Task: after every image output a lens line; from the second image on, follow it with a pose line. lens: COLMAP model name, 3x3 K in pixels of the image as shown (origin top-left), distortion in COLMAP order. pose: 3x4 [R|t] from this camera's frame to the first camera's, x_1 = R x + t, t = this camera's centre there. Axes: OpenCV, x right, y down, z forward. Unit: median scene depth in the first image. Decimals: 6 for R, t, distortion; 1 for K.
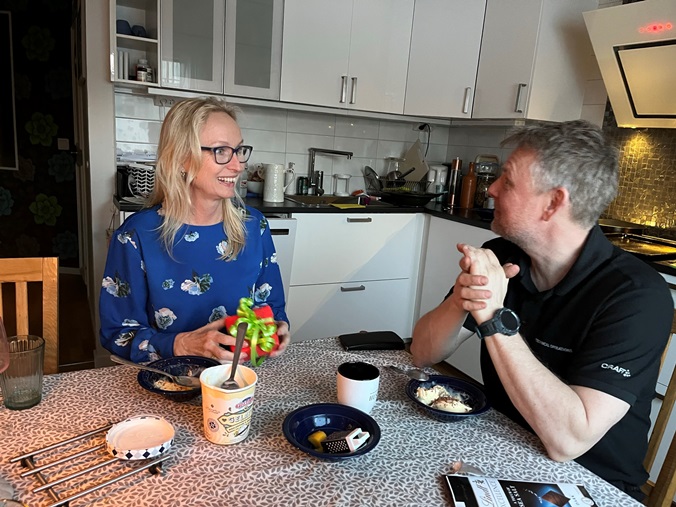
lens RADIAL K [[515.7, 0, 338.0], [0, 515.7, 253.5], [0, 0, 1]] dist [0.082485, -0.116869]
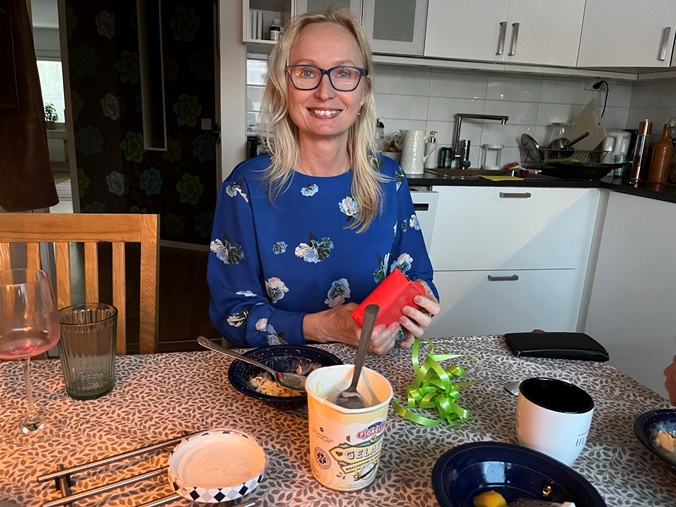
lens RADIAL K [[515.7, 0, 338.0], [0, 515.7, 253.5], [0, 0, 1]] dist [0.082485, -0.116869]
pose [[0.967633, 0.035336, -0.249875, -0.045941], [-0.030899, 0.999288, 0.021657, 0.040806], [0.250463, -0.013235, 0.968036, 0.255556]]
